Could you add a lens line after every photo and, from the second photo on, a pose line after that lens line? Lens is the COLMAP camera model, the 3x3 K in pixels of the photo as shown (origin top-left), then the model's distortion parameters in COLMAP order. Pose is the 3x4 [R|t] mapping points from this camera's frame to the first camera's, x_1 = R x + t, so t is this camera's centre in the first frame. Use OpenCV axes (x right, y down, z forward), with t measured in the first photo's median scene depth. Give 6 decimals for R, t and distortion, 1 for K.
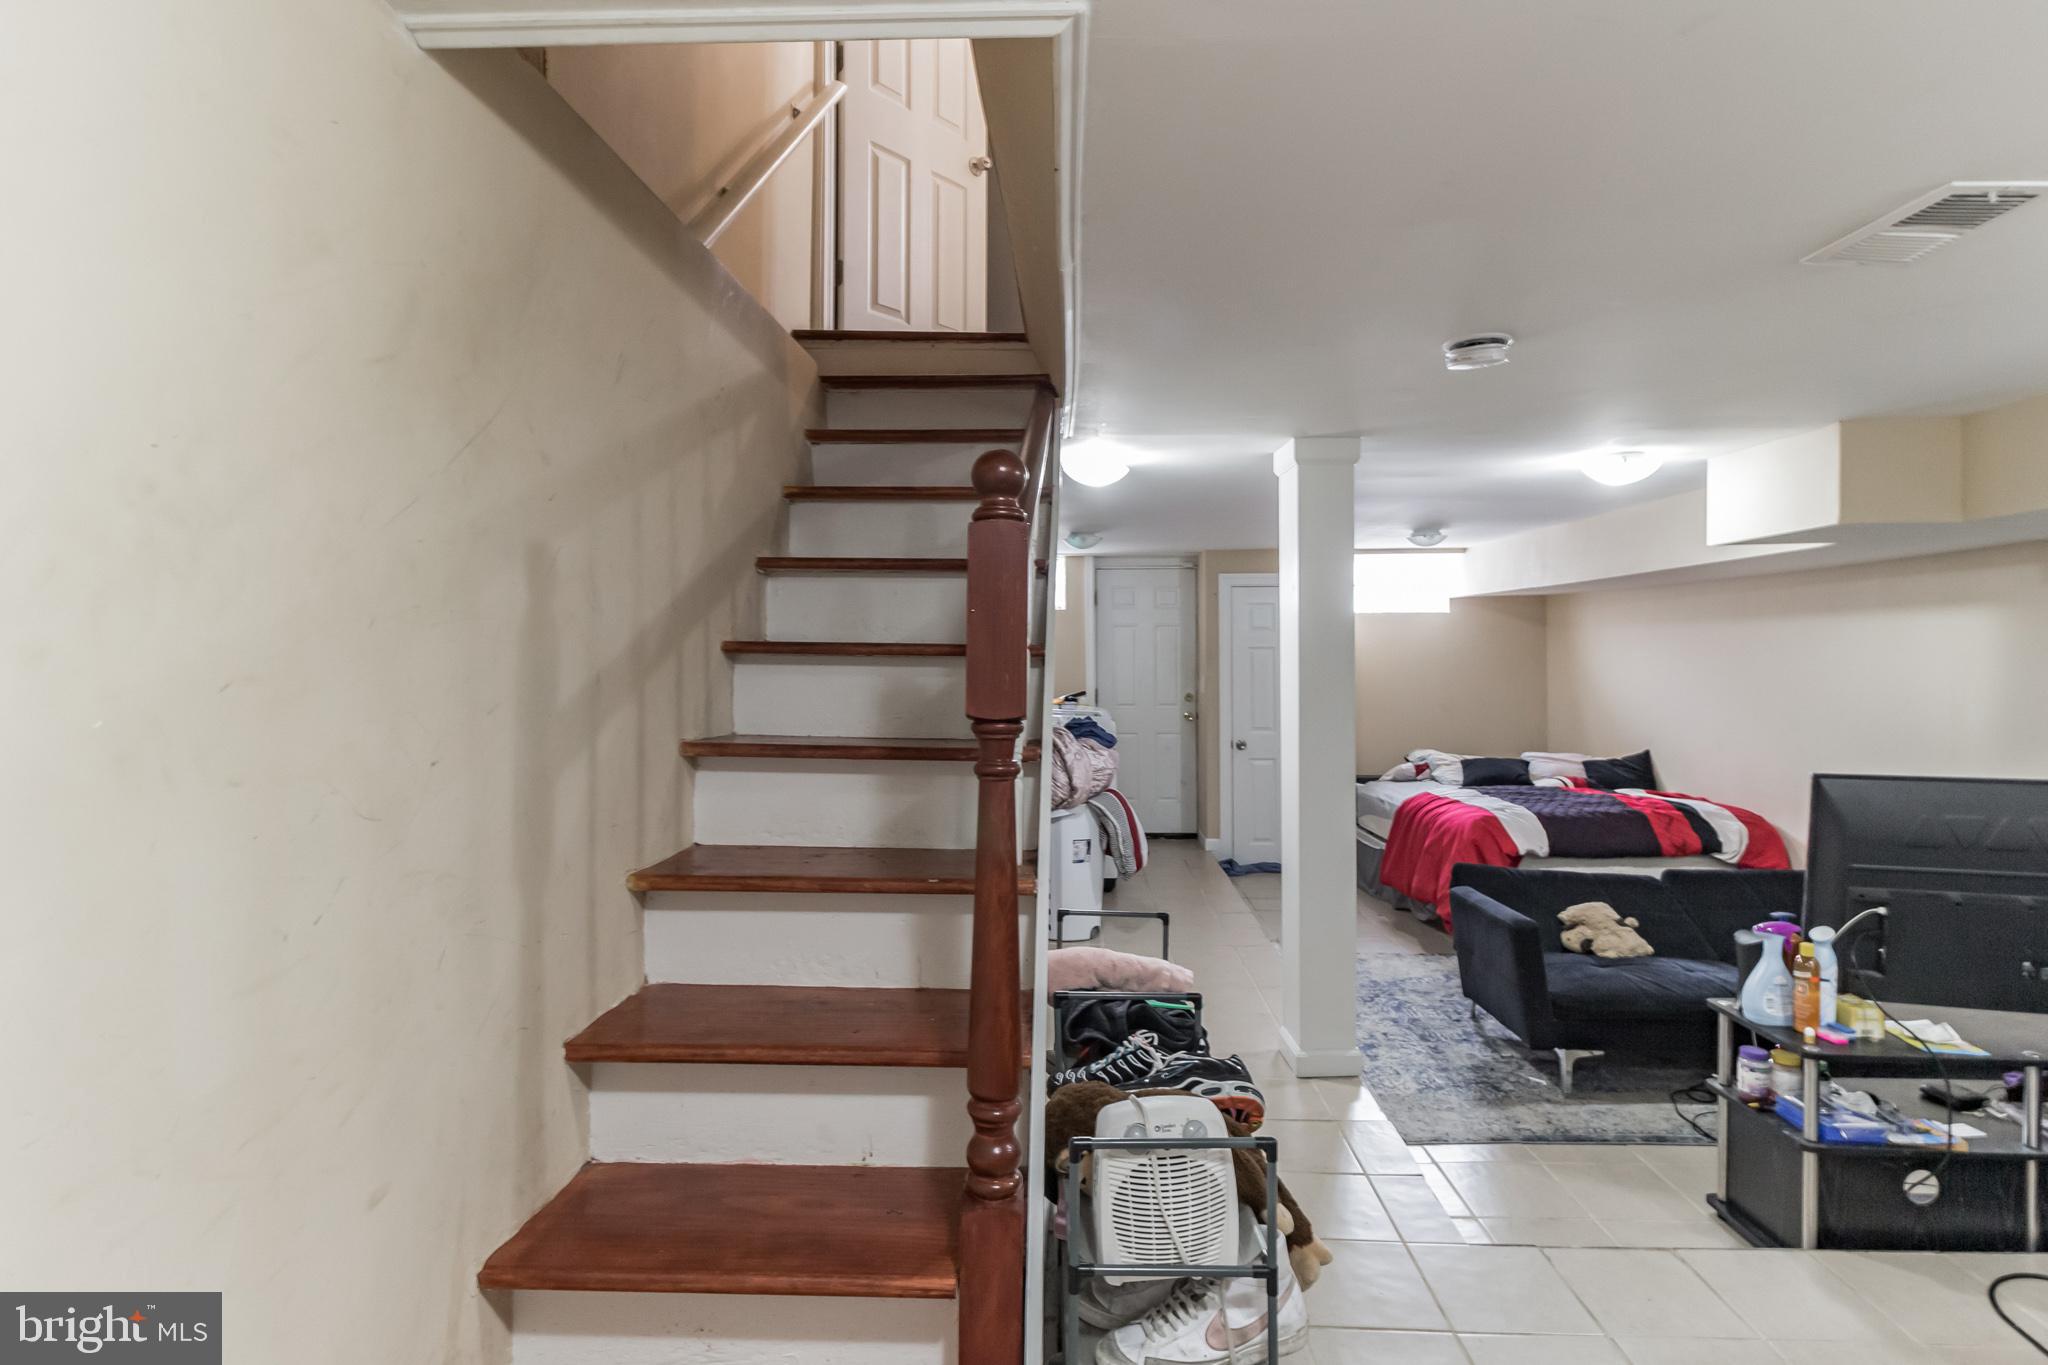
lens RADIAL K [[1034.8, 0, 1029.2], [0, 1034.8, 653.6], [0, 0, 1]] dist [0.003850, 0.000772]
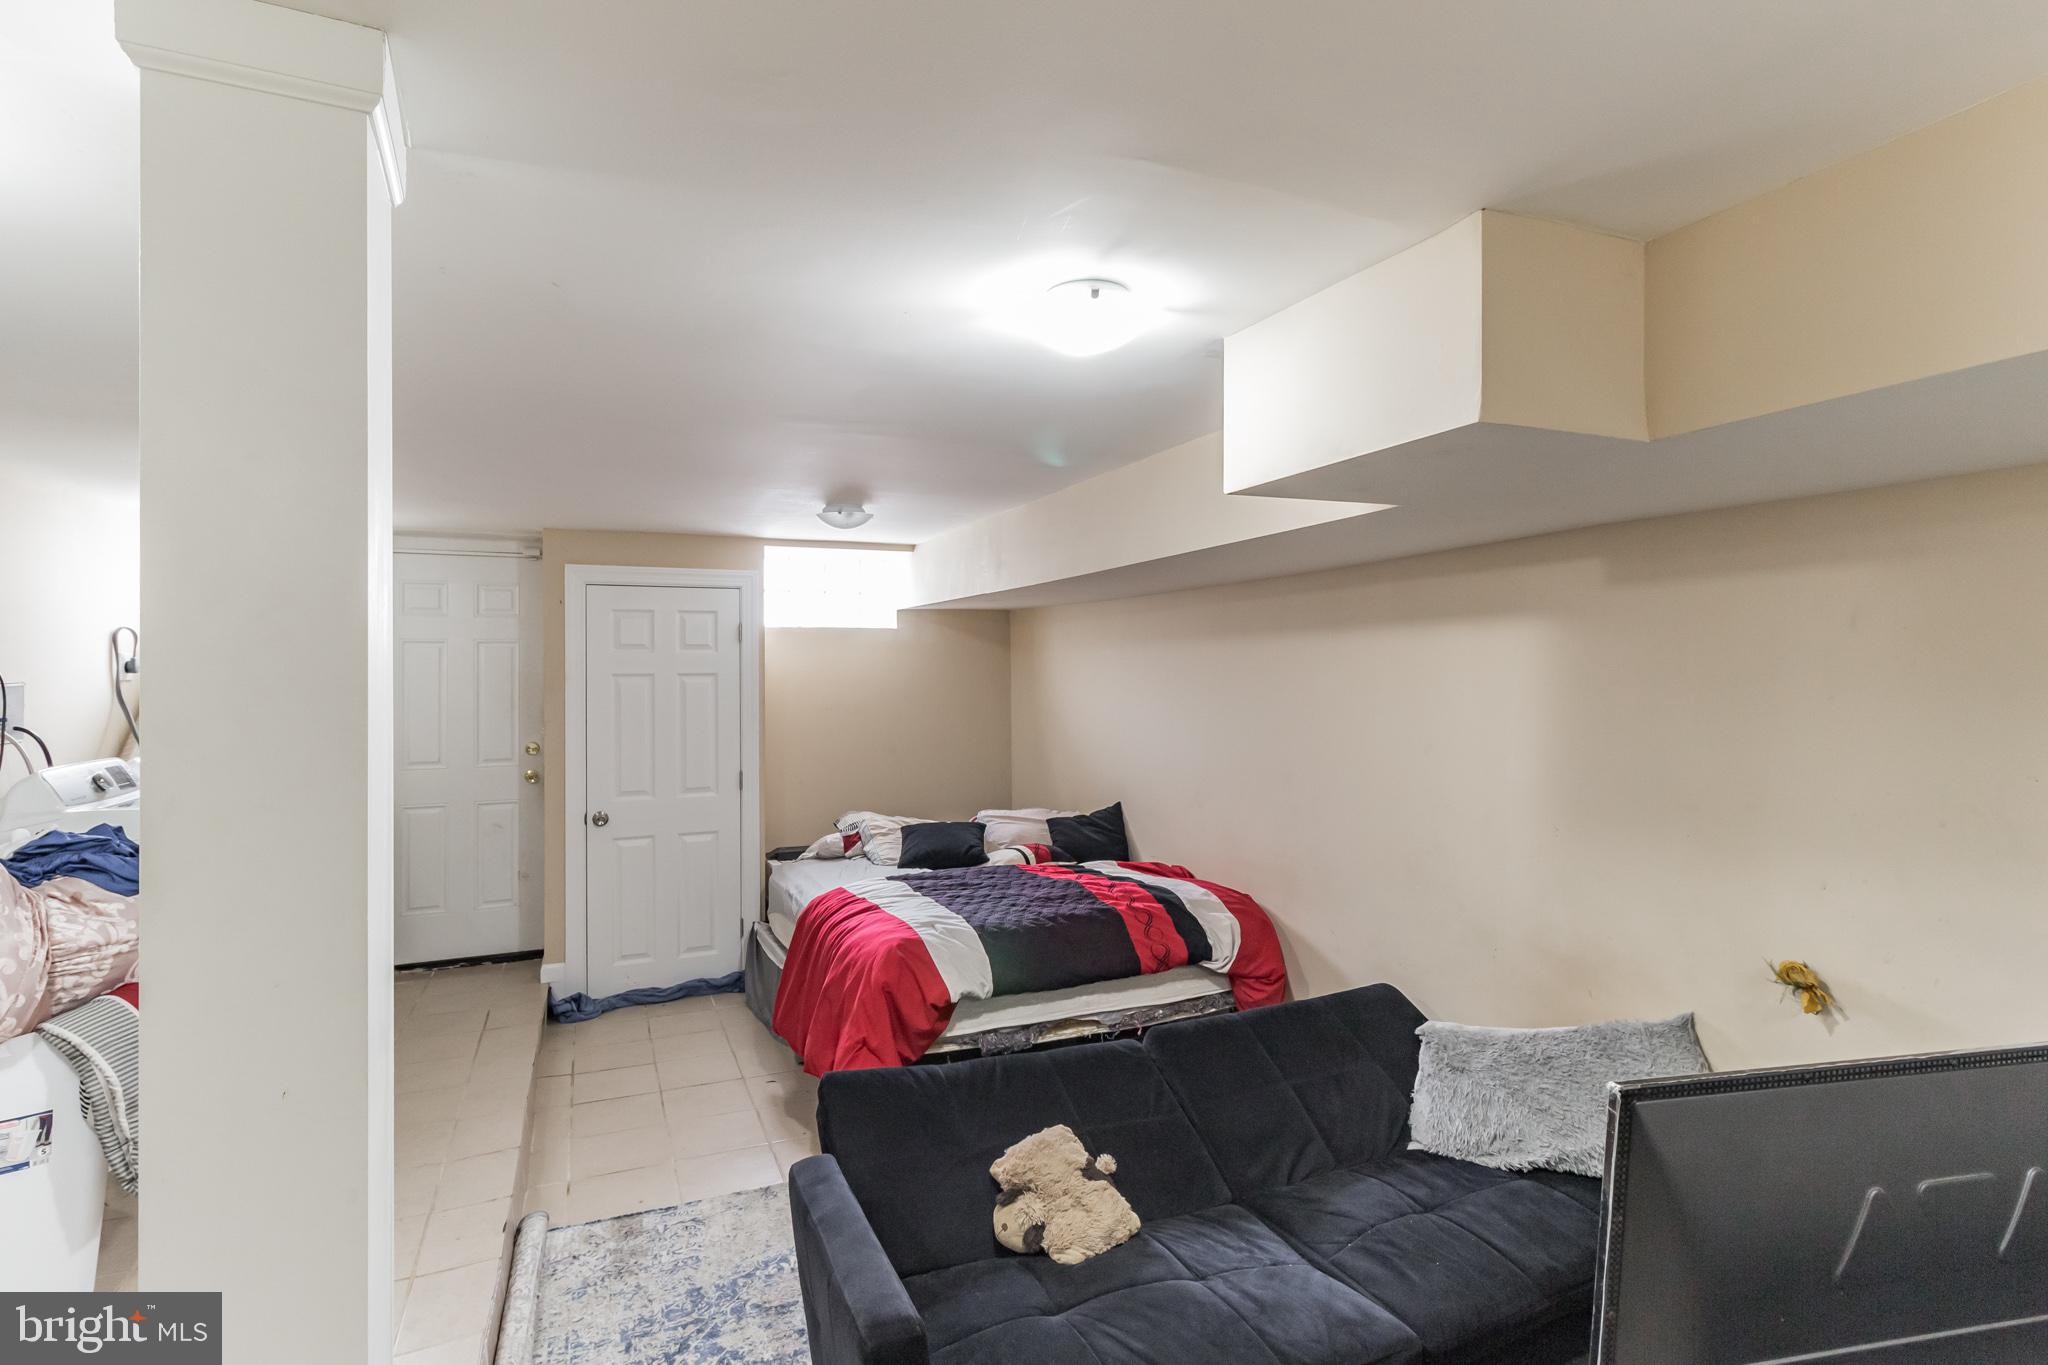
lens RADIAL K [[1131.3, 0, 1024.0], [0, 1131.3, 682.5], [0, 0, 1]] dist [-0.000385, -0.000046]
pose [[0.895548, -0.004695, 0.444939, 0.195348], [0.003417, 0.999987, 0.003674, -0.003857], [-0.444951, -0.001770, 0.895553, 0.341558]]
